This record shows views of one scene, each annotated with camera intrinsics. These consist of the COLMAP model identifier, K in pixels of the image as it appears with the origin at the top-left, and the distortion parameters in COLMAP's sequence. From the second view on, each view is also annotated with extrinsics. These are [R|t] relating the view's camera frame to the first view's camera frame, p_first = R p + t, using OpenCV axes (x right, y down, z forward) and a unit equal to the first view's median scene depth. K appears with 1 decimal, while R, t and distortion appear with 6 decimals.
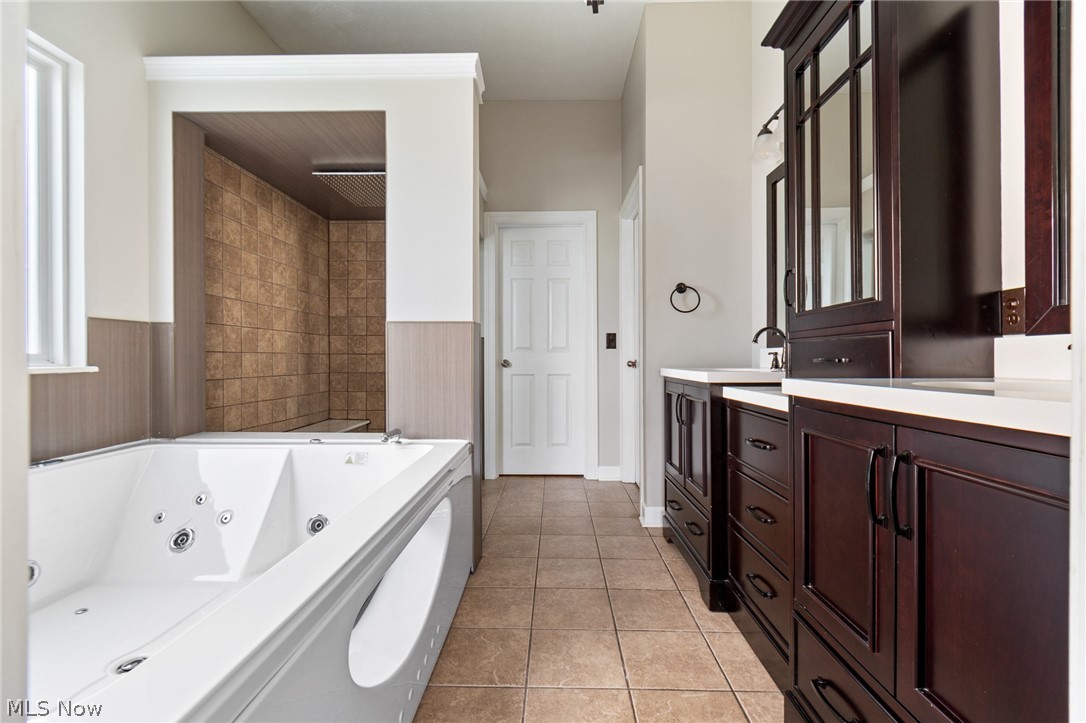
lens RADIAL K [[472.8, 0, 542.4], [0, 472.8, 359.4], [0, 0, 1]] dist [0.003207, -0.000498]
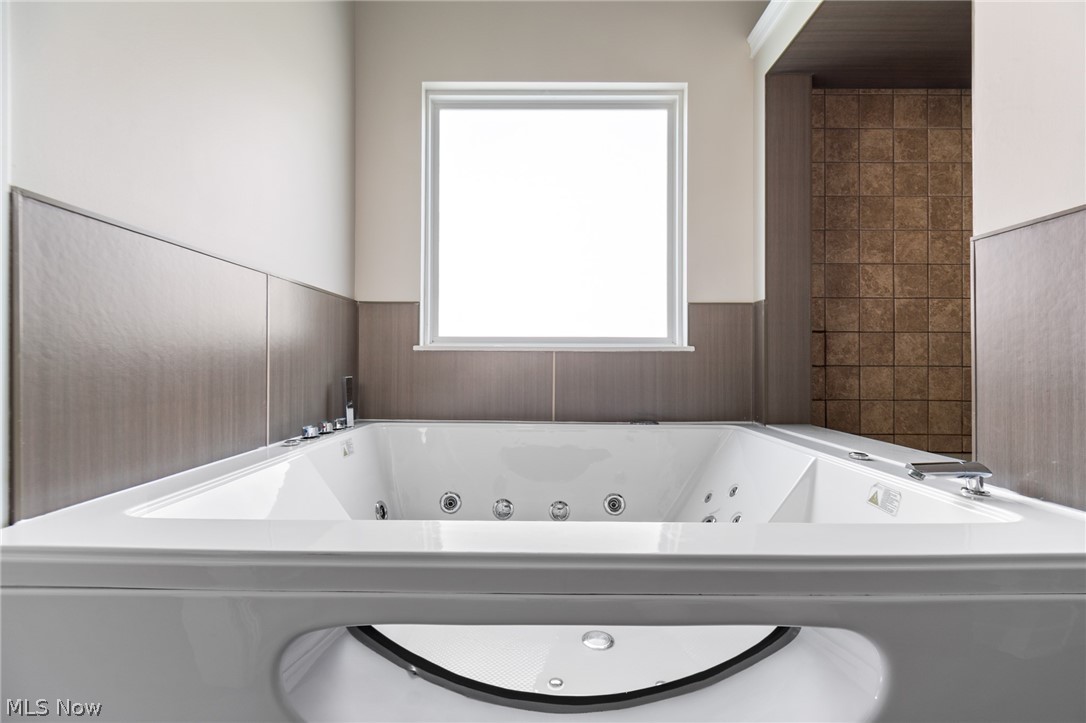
lens RADIAL K [[472.8, 0, 542.4], [0, 472.8, 359.4], [0, 0, 1]] dist [0.003207, -0.000498]
pose [[0.023165, -0.008974, -0.999691, 0.106105], [-0.006202, 0.999939, -0.009120, 0.038492], [0.999712, 0.006412, 0.023108, 0.412895]]
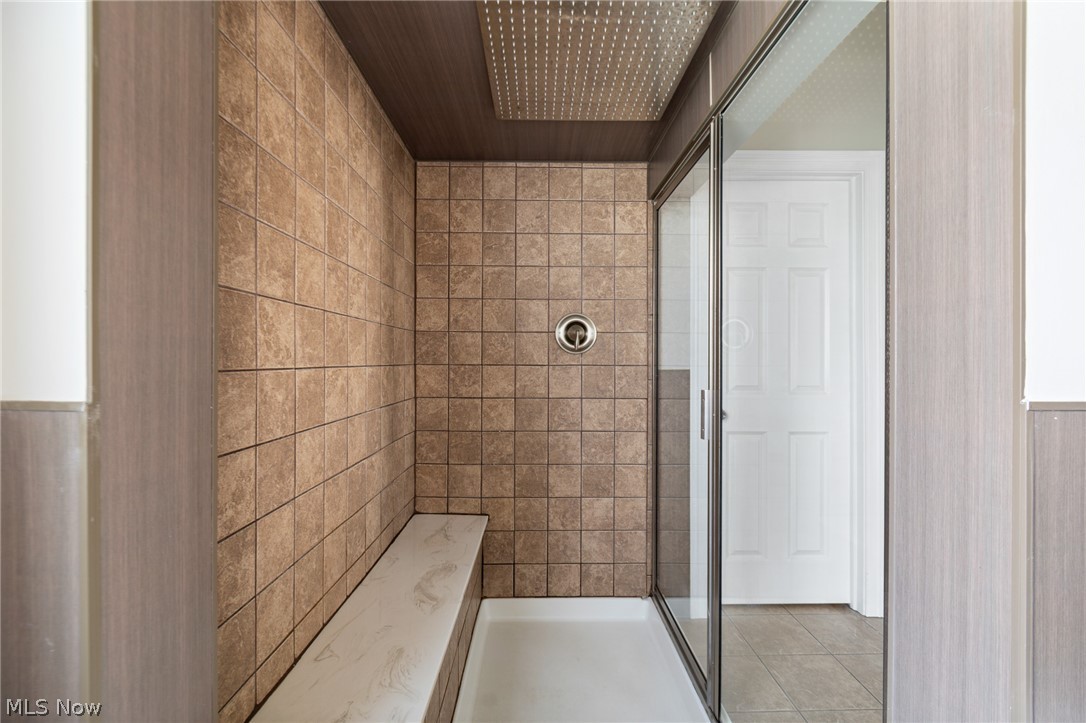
lens RADIAL K [[472.8, 0, 542.4], [0, 472.8, 359.4], [0, 0, 1]] dist [0.003207, -0.000498]
pose [[0.999182, 0.003552, 0.040280, -0.436039], [-0.003425, 0.999989, -0.003225, -0.075184], [-0.040291, 0.003084, 0.999183, 0.583490]]
